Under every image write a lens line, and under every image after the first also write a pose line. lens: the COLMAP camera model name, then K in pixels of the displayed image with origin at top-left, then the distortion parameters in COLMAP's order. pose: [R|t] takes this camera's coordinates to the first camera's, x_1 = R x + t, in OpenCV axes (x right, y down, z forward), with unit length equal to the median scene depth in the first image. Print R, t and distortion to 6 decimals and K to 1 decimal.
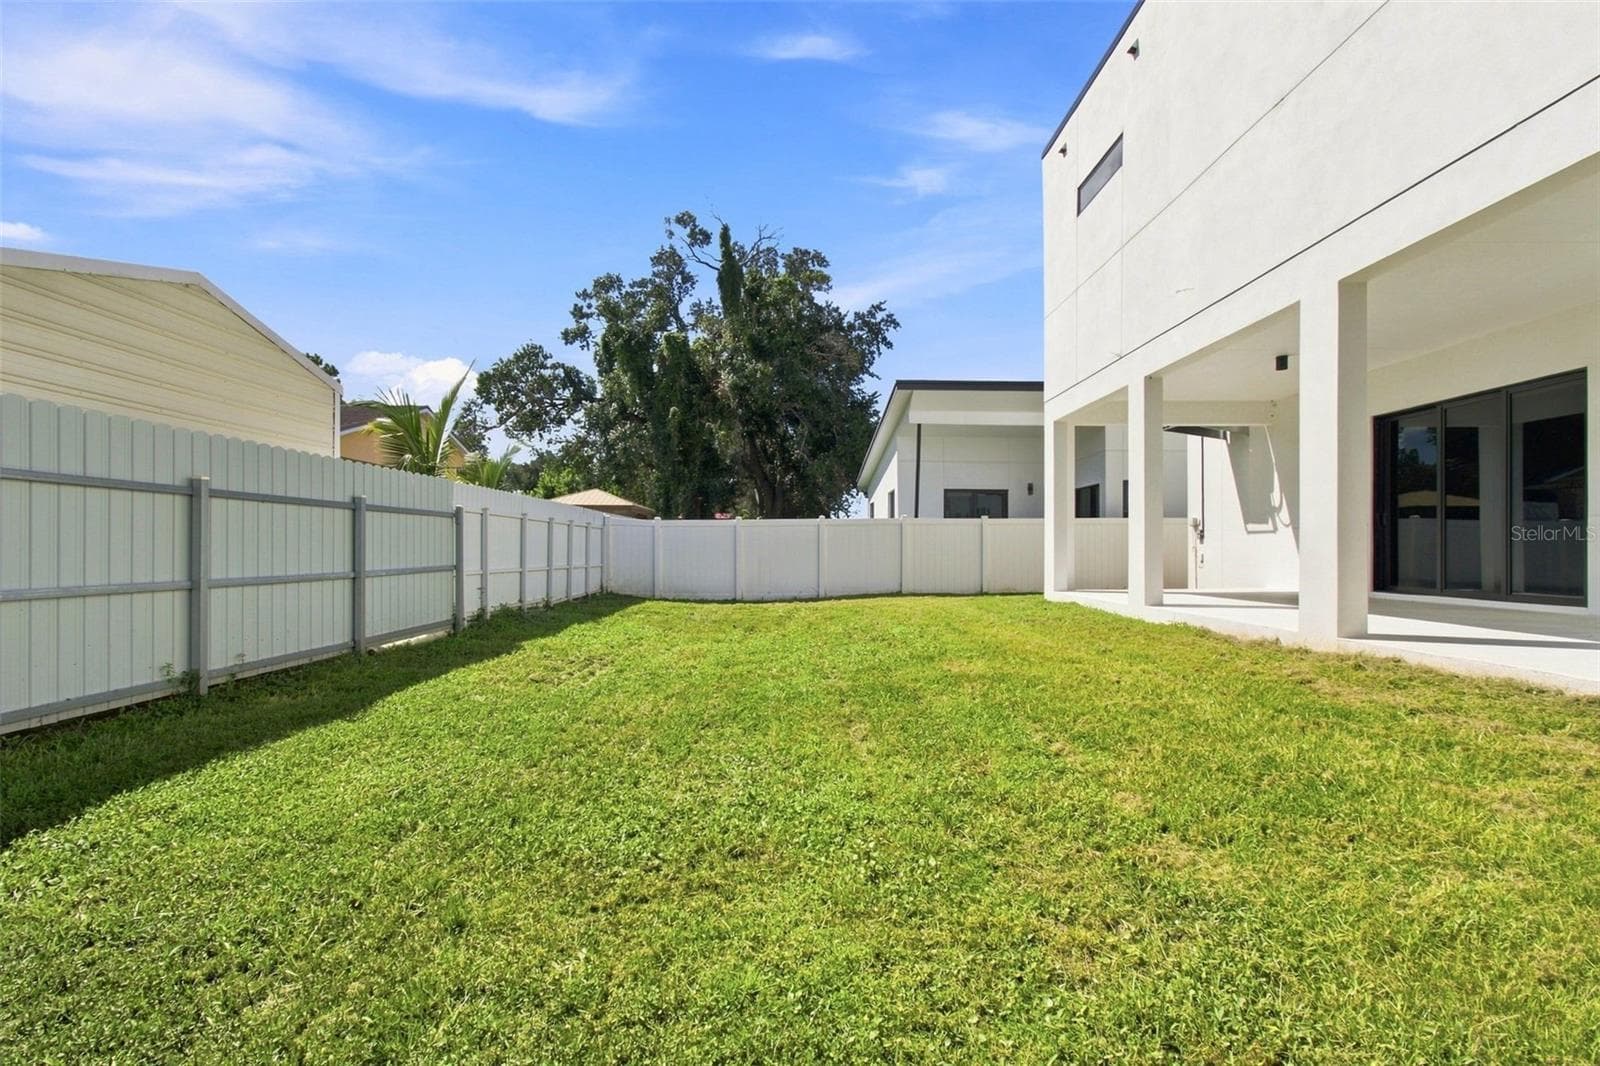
lens RADIAL K [[739.8, 0, 797.6], [0, 739.8, 549.9], [0, 0, 1]] dist [-0.035055, 0.000317]
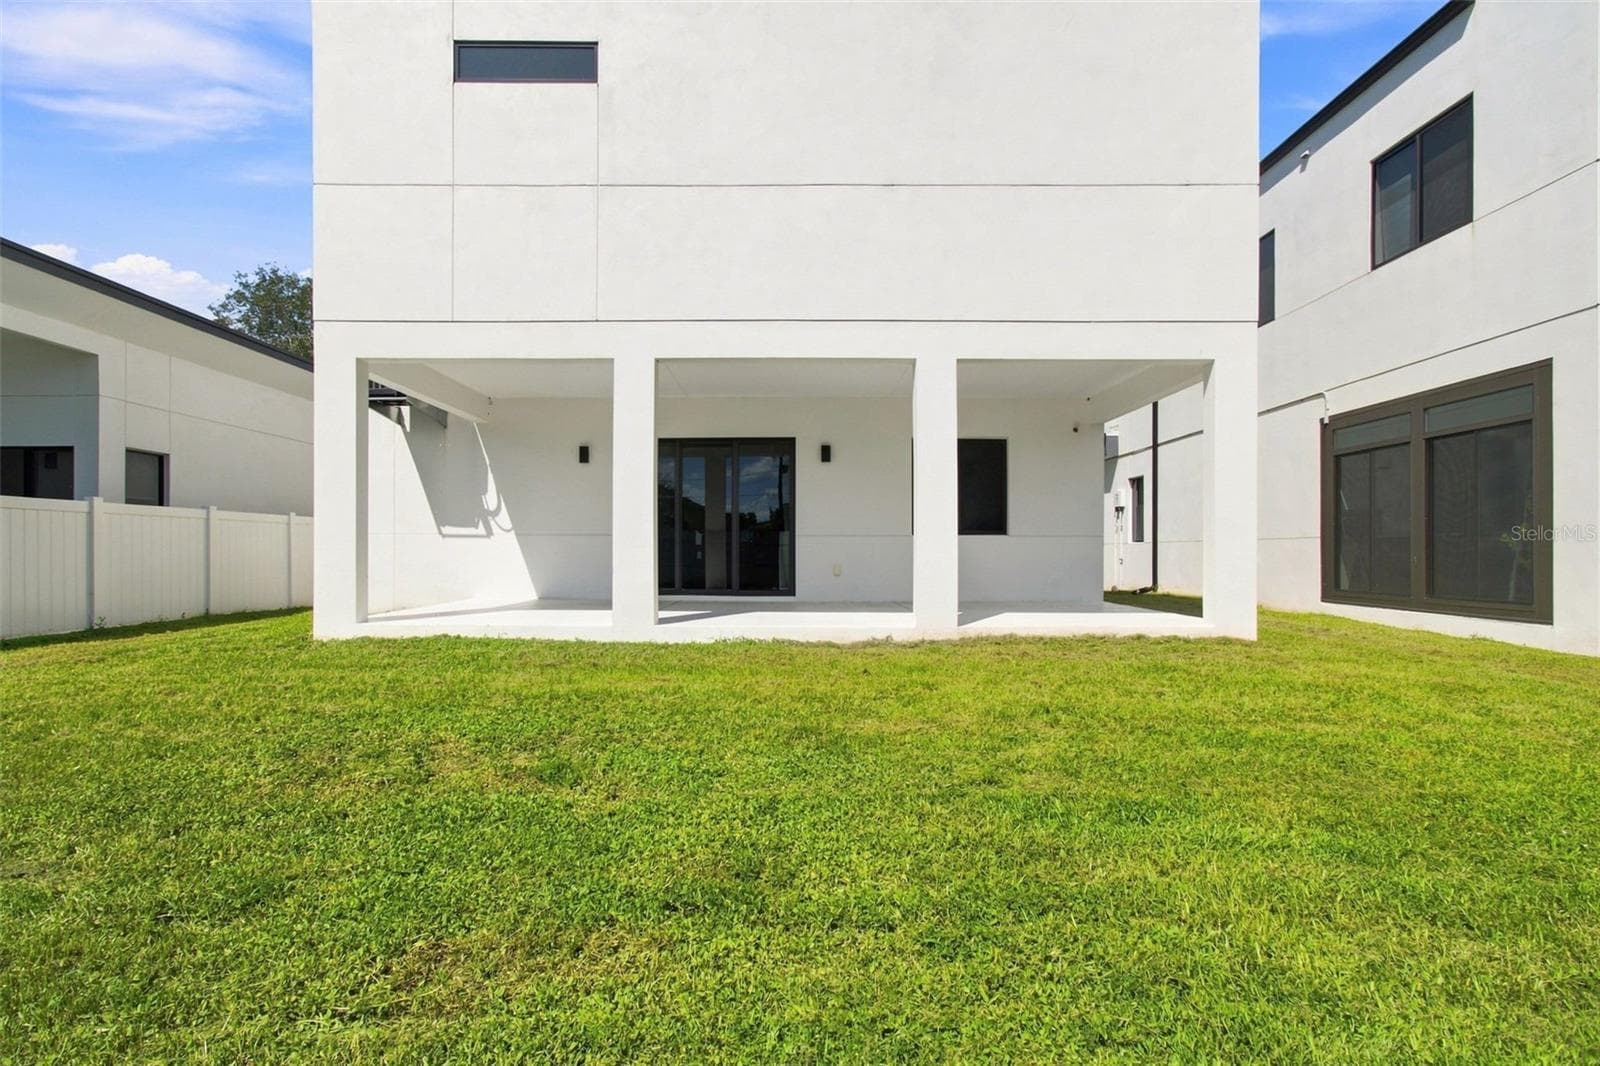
lens RADIAL K [[739.8, 0, 797.6], [0, 739.8, 549.9], [0, 0, 1]] dist [-0.035055, 0.000317]
pose [[0.008532, 0.007137, 0.999938, -0.134519], [-0.006717, 0.999952, -0.007080, -0.001720], [-0.999941, -0.006656, 0.008579, 0.289143]]
